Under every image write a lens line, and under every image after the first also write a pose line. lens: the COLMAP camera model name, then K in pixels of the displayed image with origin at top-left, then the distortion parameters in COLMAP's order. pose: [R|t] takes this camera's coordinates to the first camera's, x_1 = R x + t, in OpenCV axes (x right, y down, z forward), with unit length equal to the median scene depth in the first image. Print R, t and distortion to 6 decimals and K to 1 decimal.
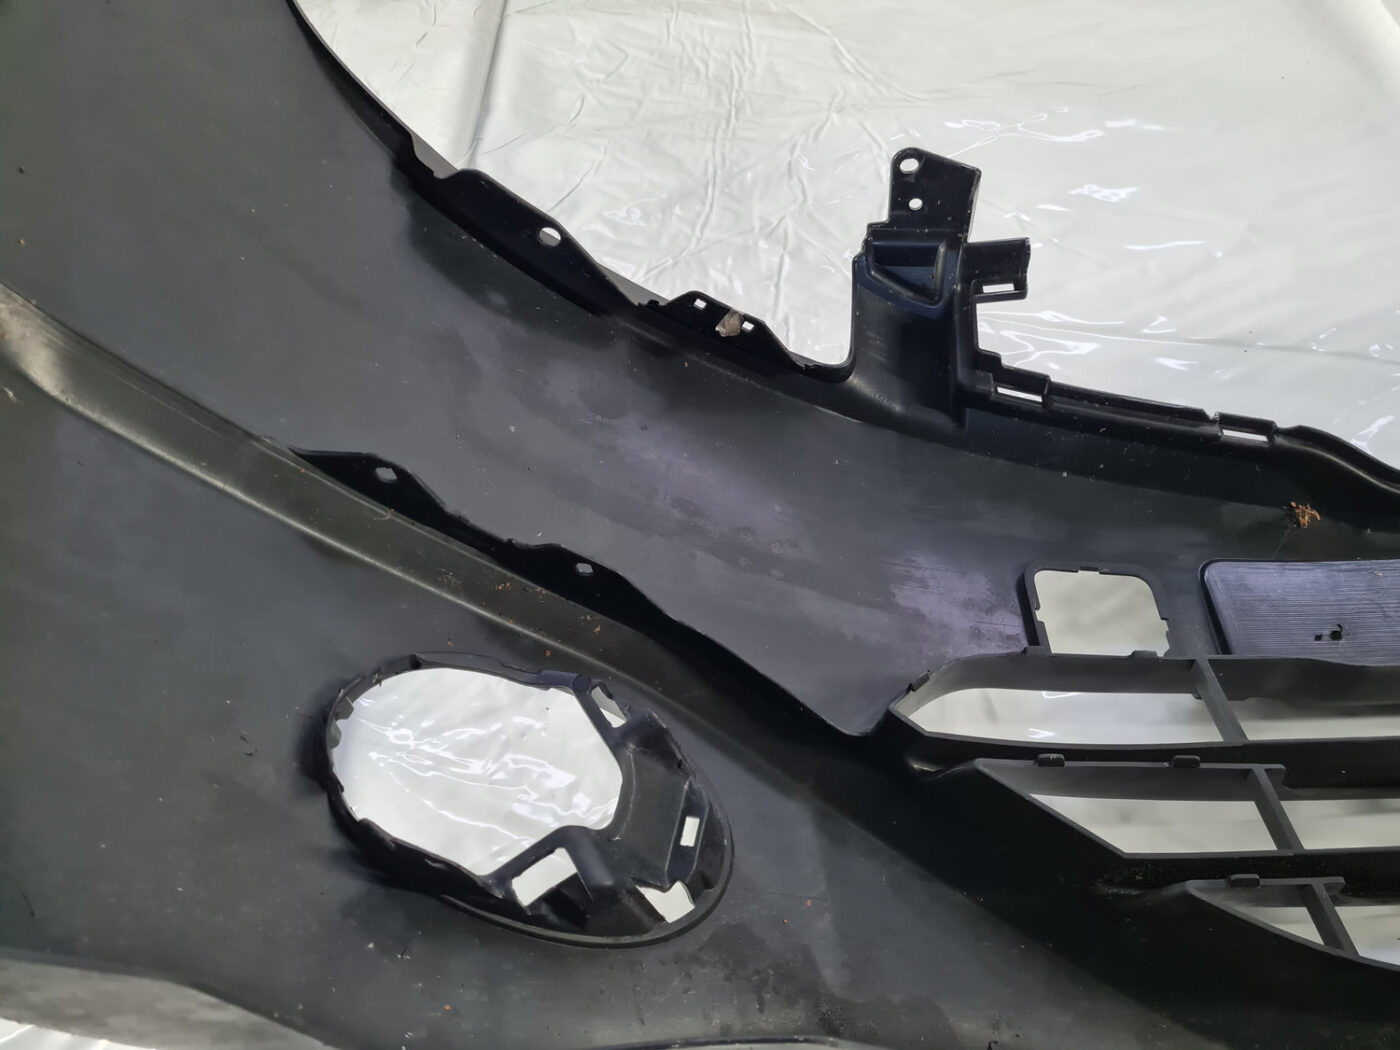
lens RADIAL K [[1104.9, 0, 730.8], [0, 1104.9, 521.4], [0, 0, 1]] dist [0.051061, -0.006751]
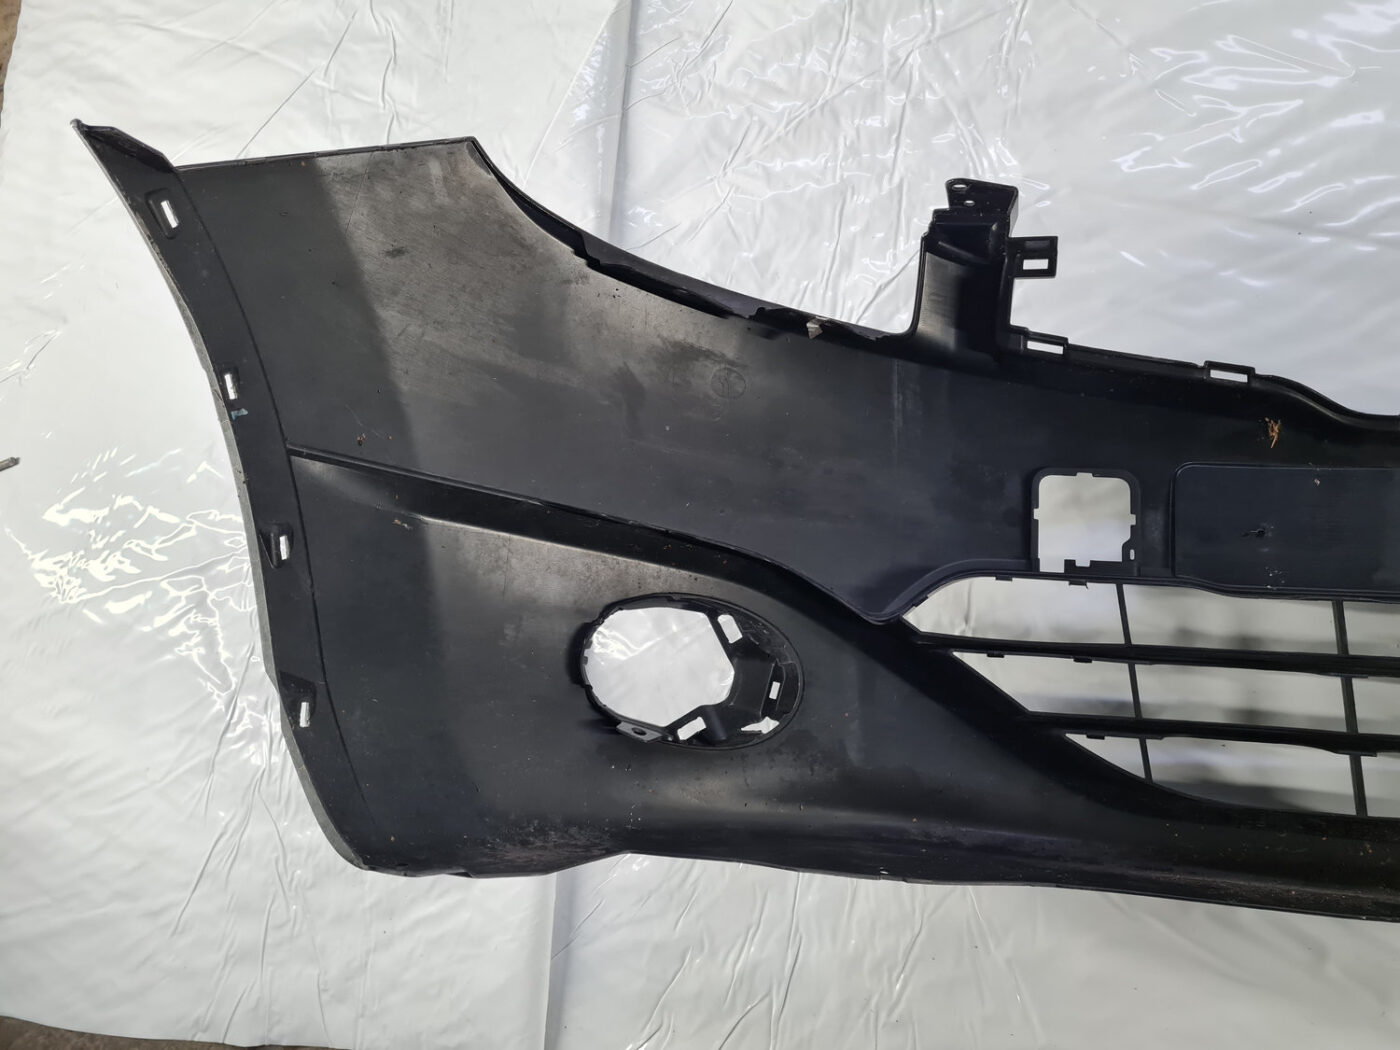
lens RADIAL K [[1088.3, 0, 708.3], [0, 1088.3, 541.7], [0, 0, 1]] dist [0.056999, -0.001106]
pose [[0.971524, 0.047852, -0.232057, 0.185817], [0.074671, 0.867651, 0.491534, -0.583477], [0.224866, -0.494866, 0.839371, -0.290132]]
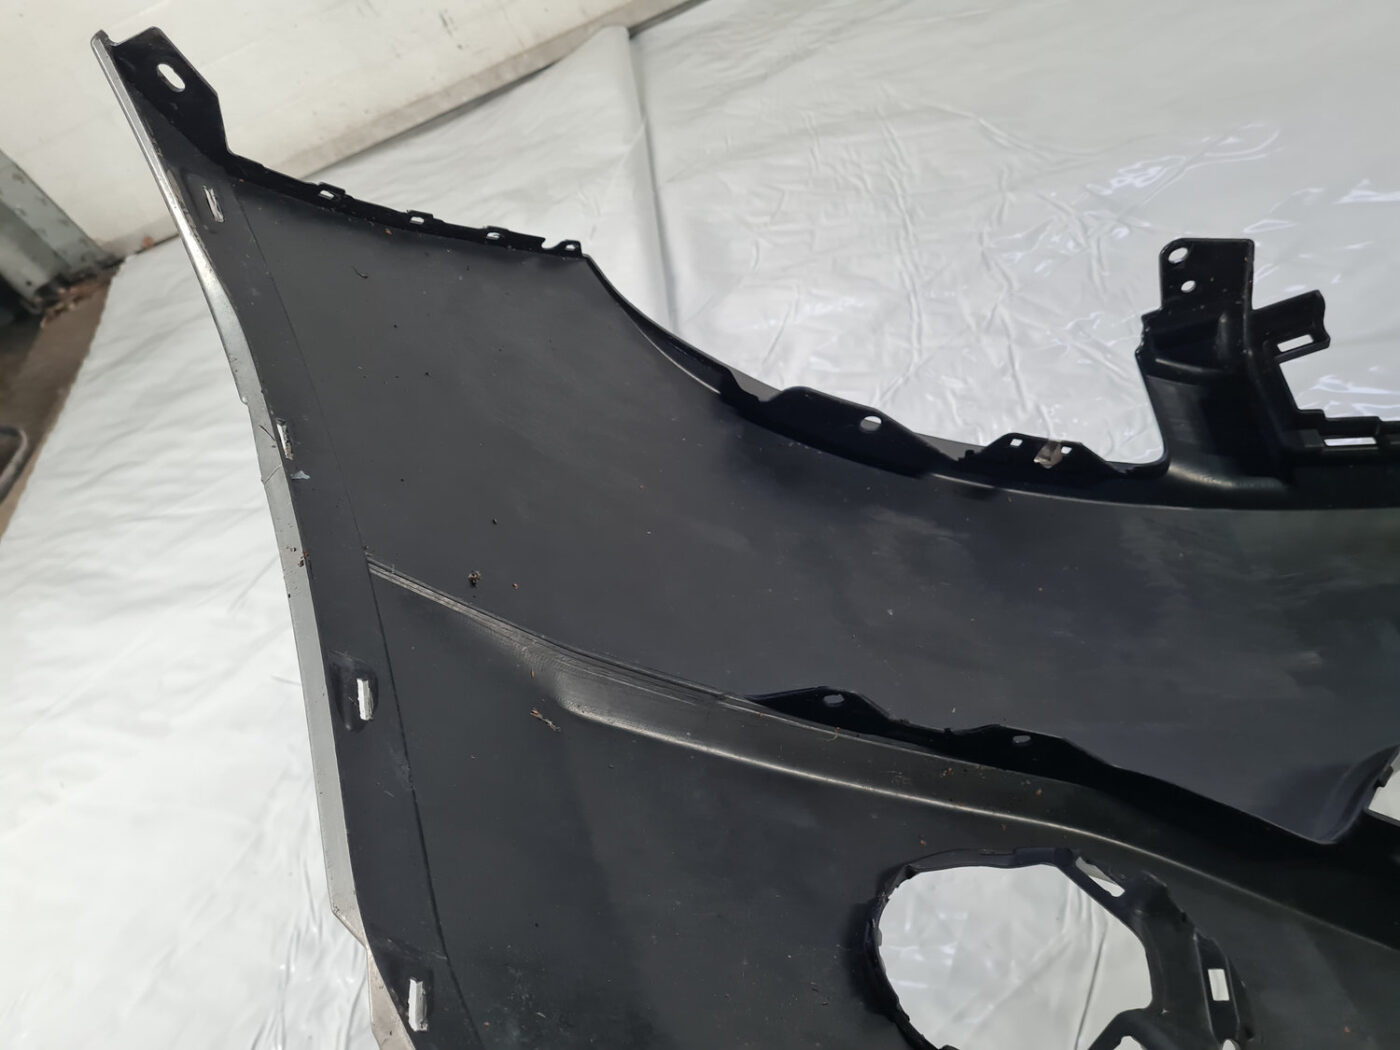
lens RADIAL K [[1106.9, 0, 709.0], [0, 1106.9, 502.7], [0, 0, 1]] dist [0.056970, -0.059964]
pose [[0.960196, -0.247498, -0.129492, -0.168863], [0.238890, 0.967869, -0.078498, -0.120145], [0.144759, 0.044439, 0.988468, -0.057062]]
